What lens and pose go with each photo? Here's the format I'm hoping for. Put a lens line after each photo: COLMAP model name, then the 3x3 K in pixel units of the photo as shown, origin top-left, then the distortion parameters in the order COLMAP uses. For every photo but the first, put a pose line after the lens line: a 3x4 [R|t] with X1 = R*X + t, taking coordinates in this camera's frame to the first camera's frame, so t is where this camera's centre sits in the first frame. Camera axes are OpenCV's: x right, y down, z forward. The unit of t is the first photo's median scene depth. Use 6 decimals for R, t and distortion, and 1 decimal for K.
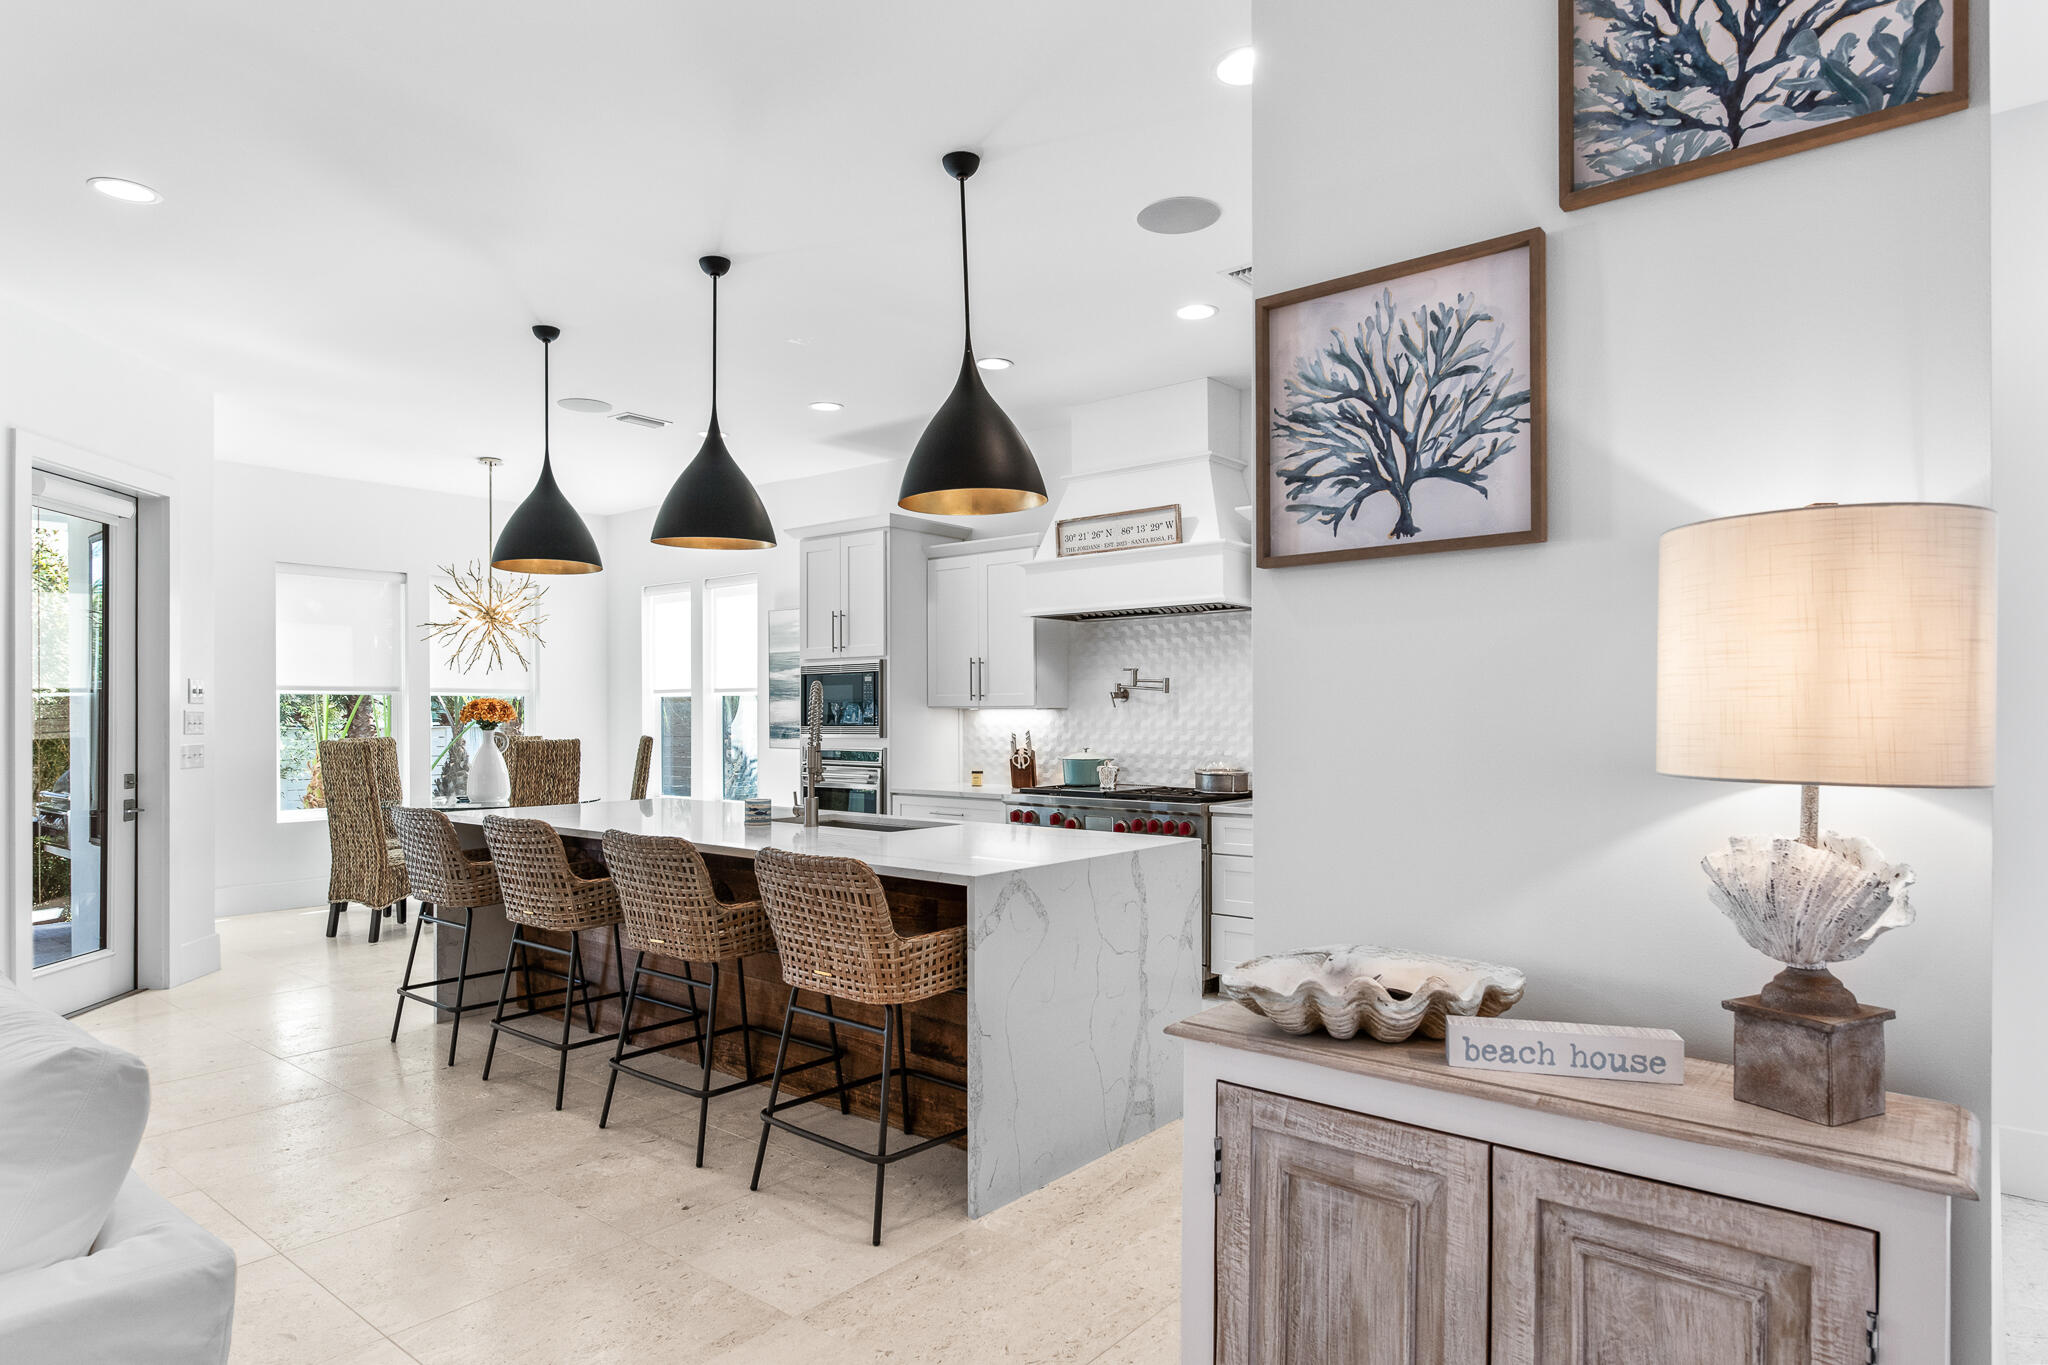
lens RADIAL K [[1175.8, 0, 1008.3], [0, 1175.8, 706.7], [0, 0, 1]] dist [0.003248, -0.000914]
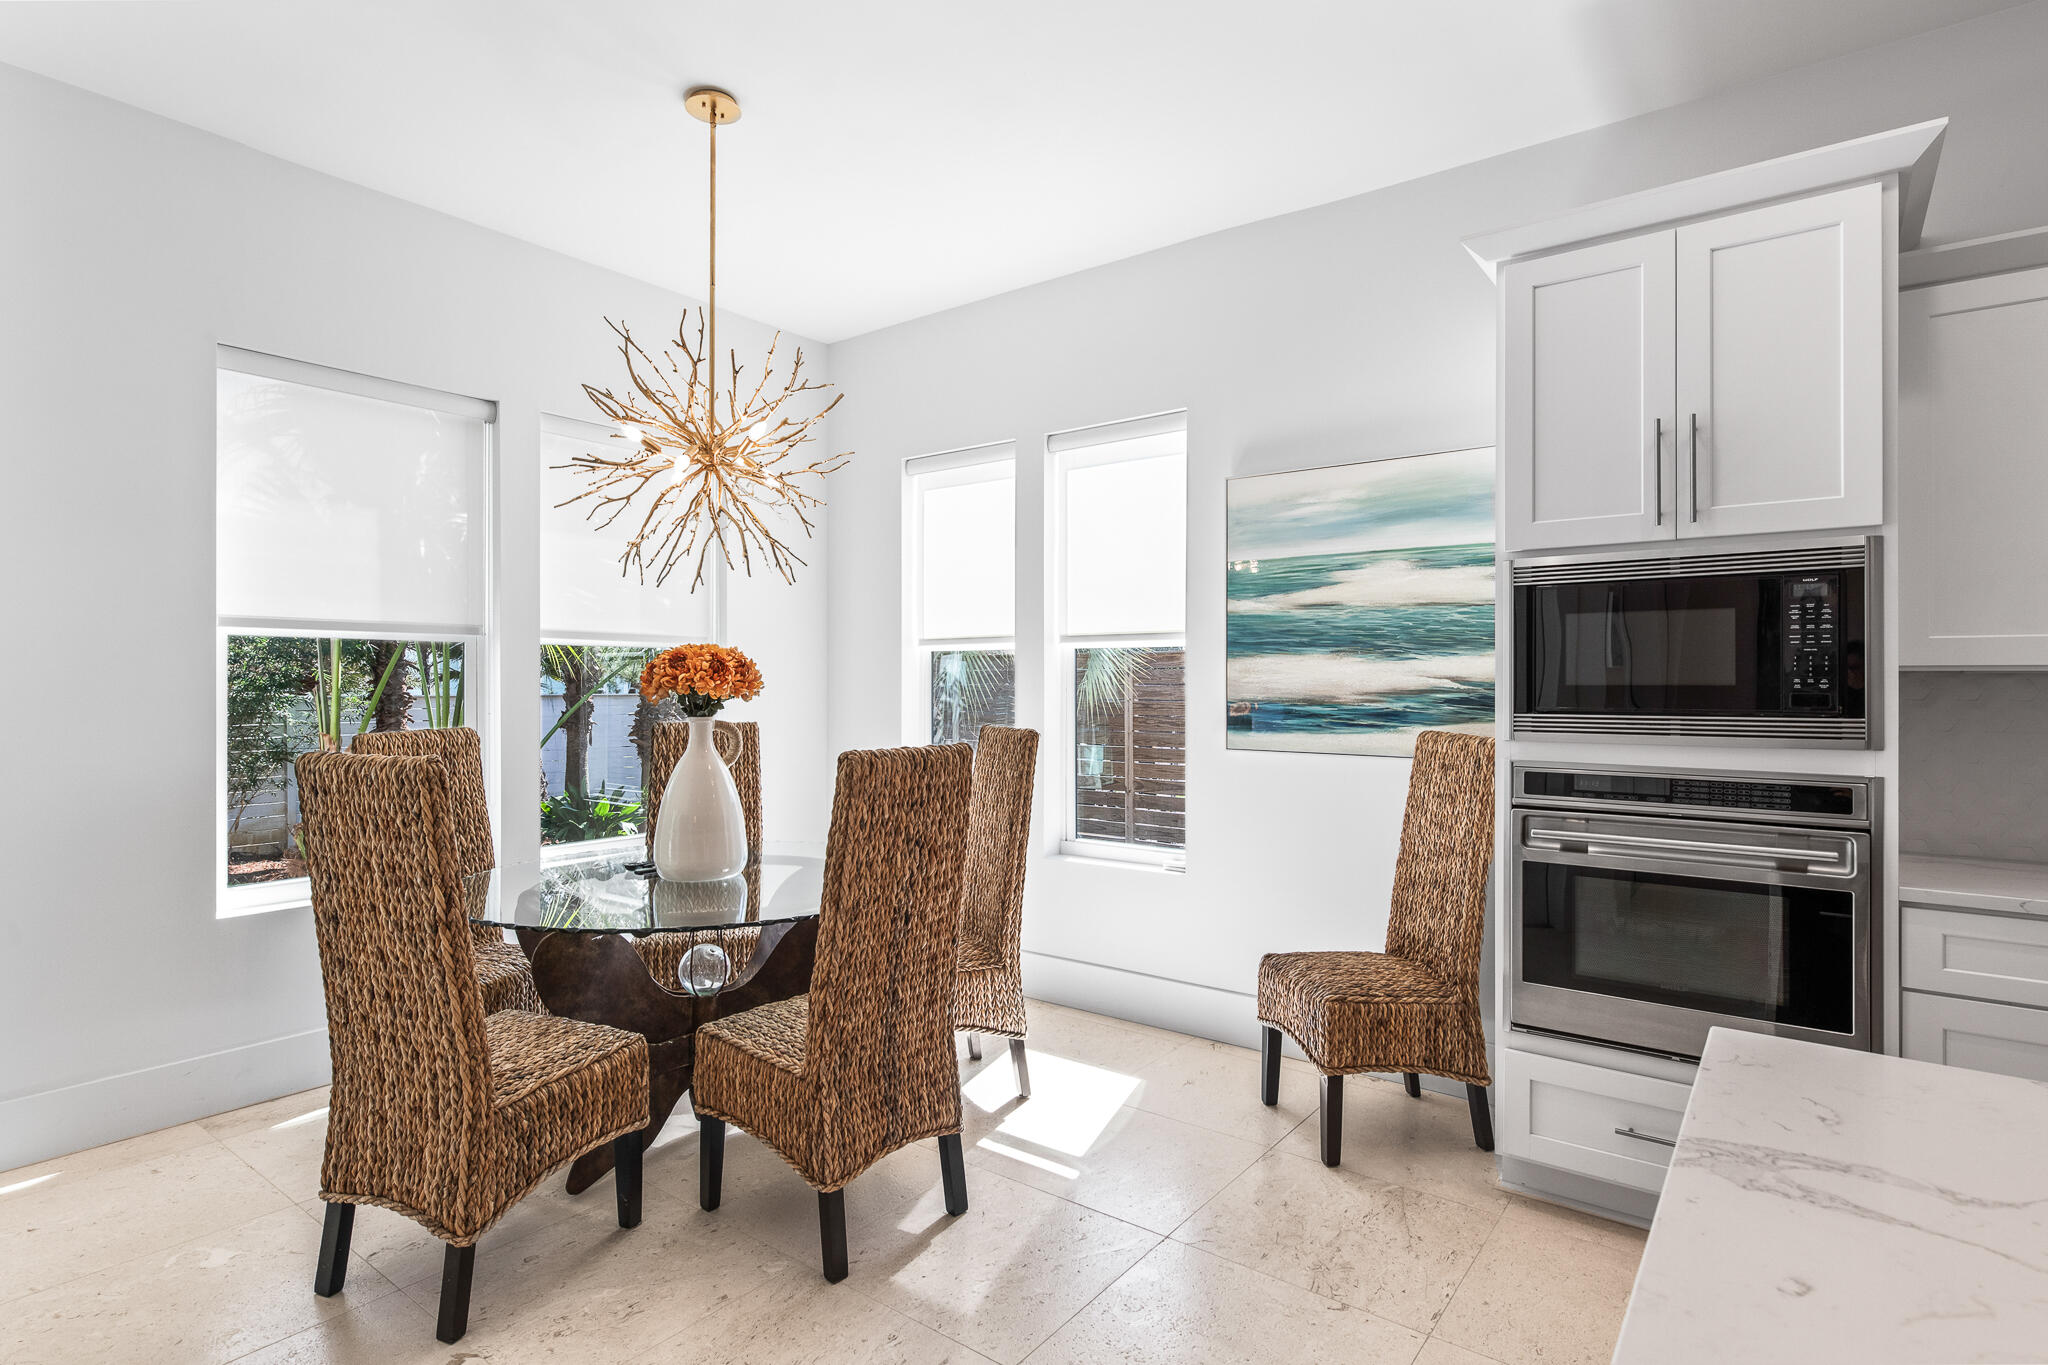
lens RADIAL K [[1043.4, 0, 1013.2], [0, 1043.4, 678.9], [0, 0, 1]] dist [0.005084, -0.006348]
pose [[0.999280, 0.005044, 0.037600, -0.376218], [-0.005088, 0.999986, 0.001069, 0.005250], [-0.037594, -0.001260, 0.999292, 0.668527]]
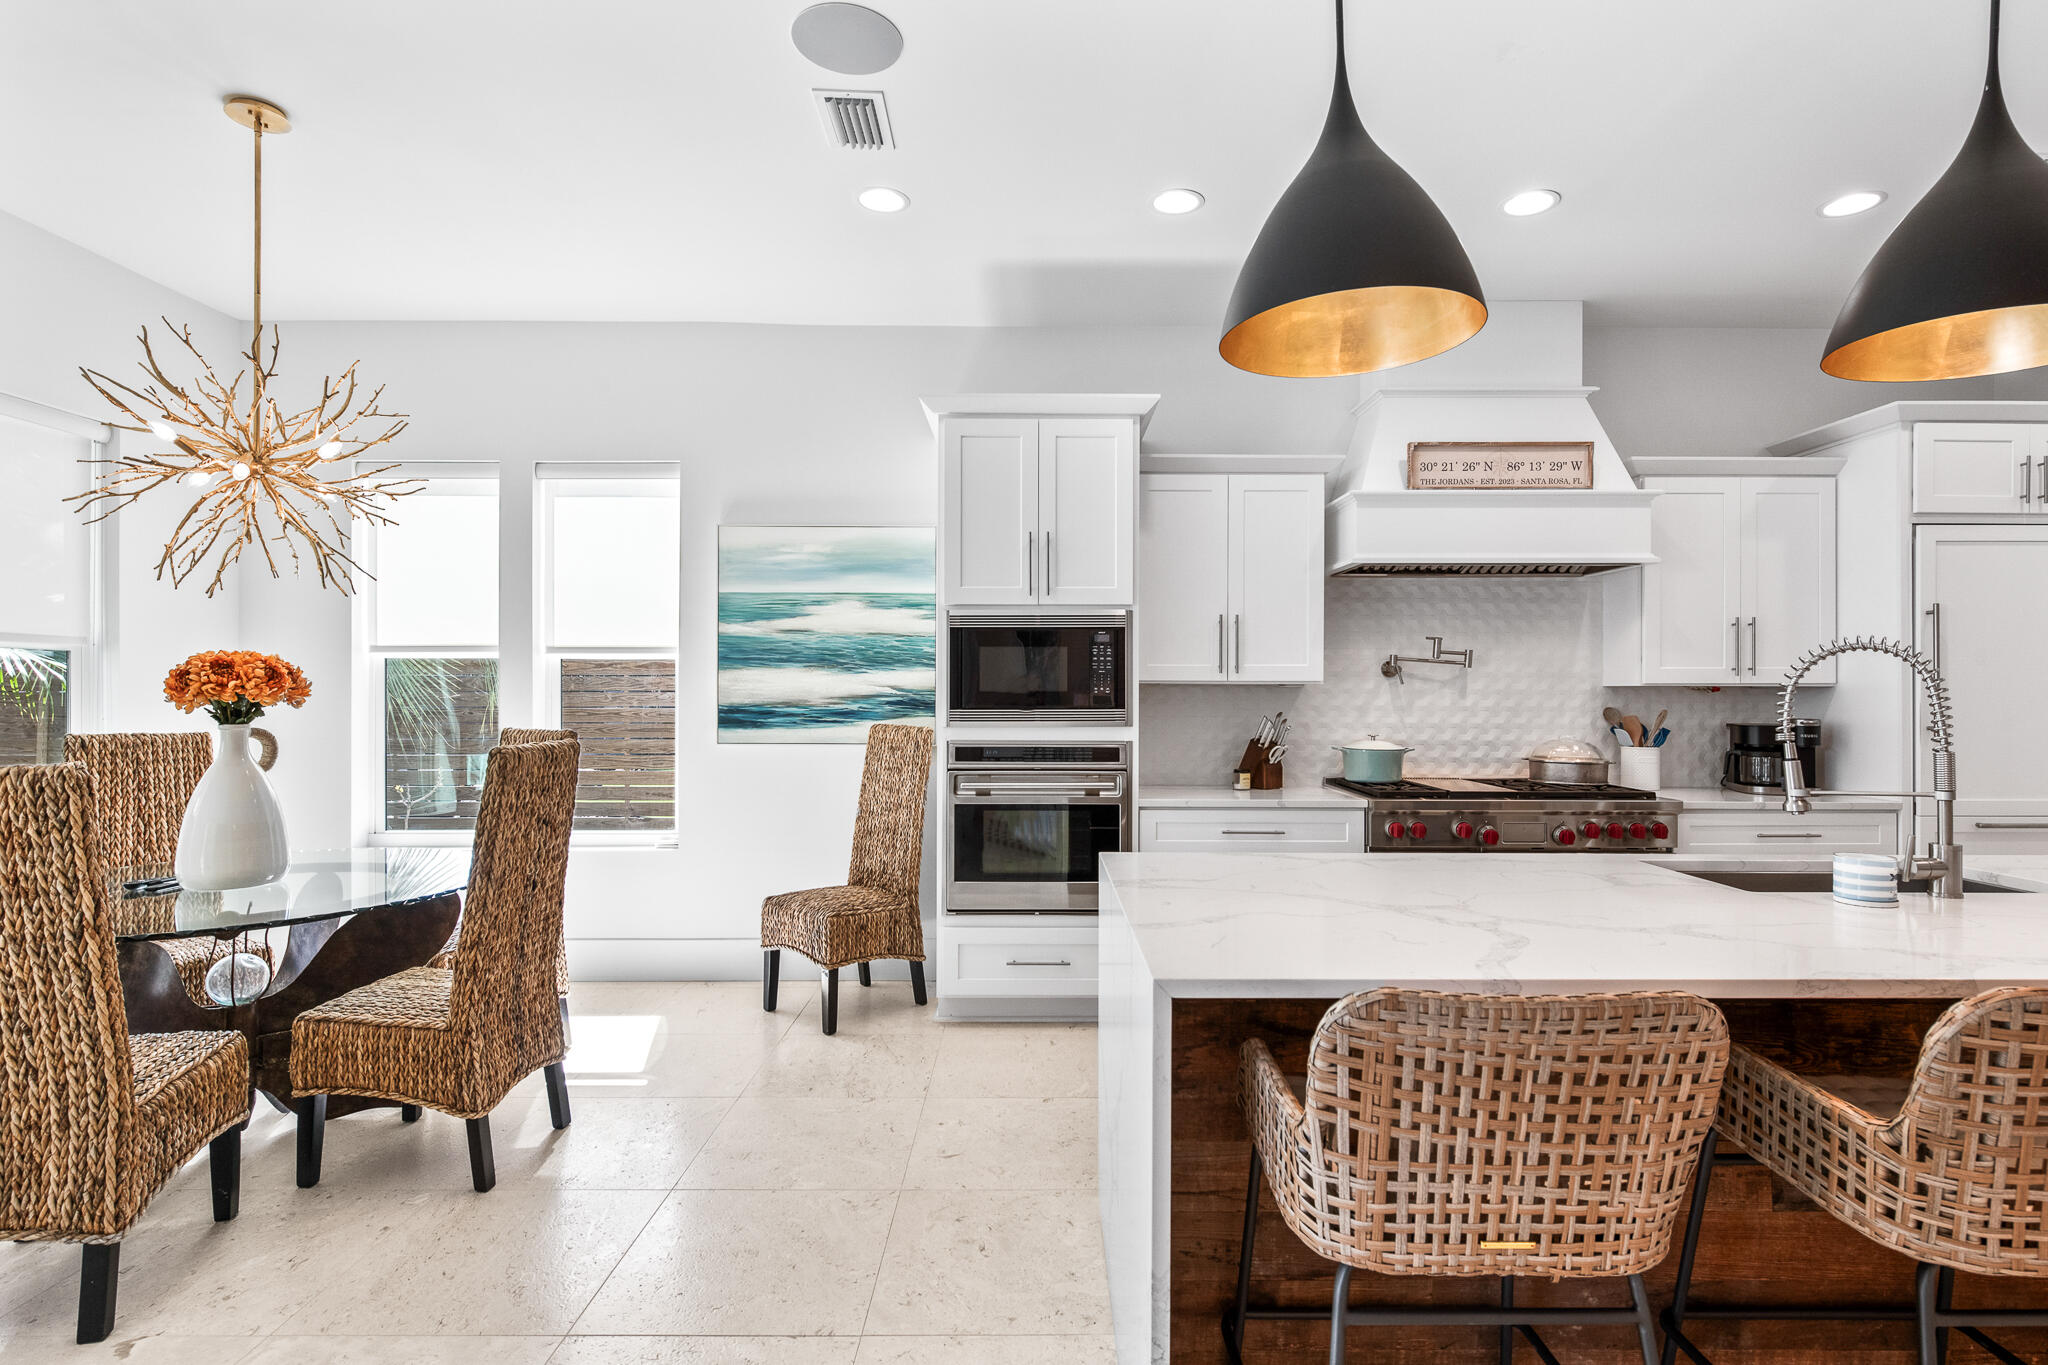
lens RADIAL K [[1055.7, 0, 1041.2], [0, 1055.7, 693.0], [0, 0, 1]] dist [-0.006392, -0.003401]
pose [[0.758561, 0.002914, 0.651595, -0.525616], [-0.006945, 0.999969, 0.003613, 0.005413], [-0.651564, -0.007266, 0.758558, 0.558781]]
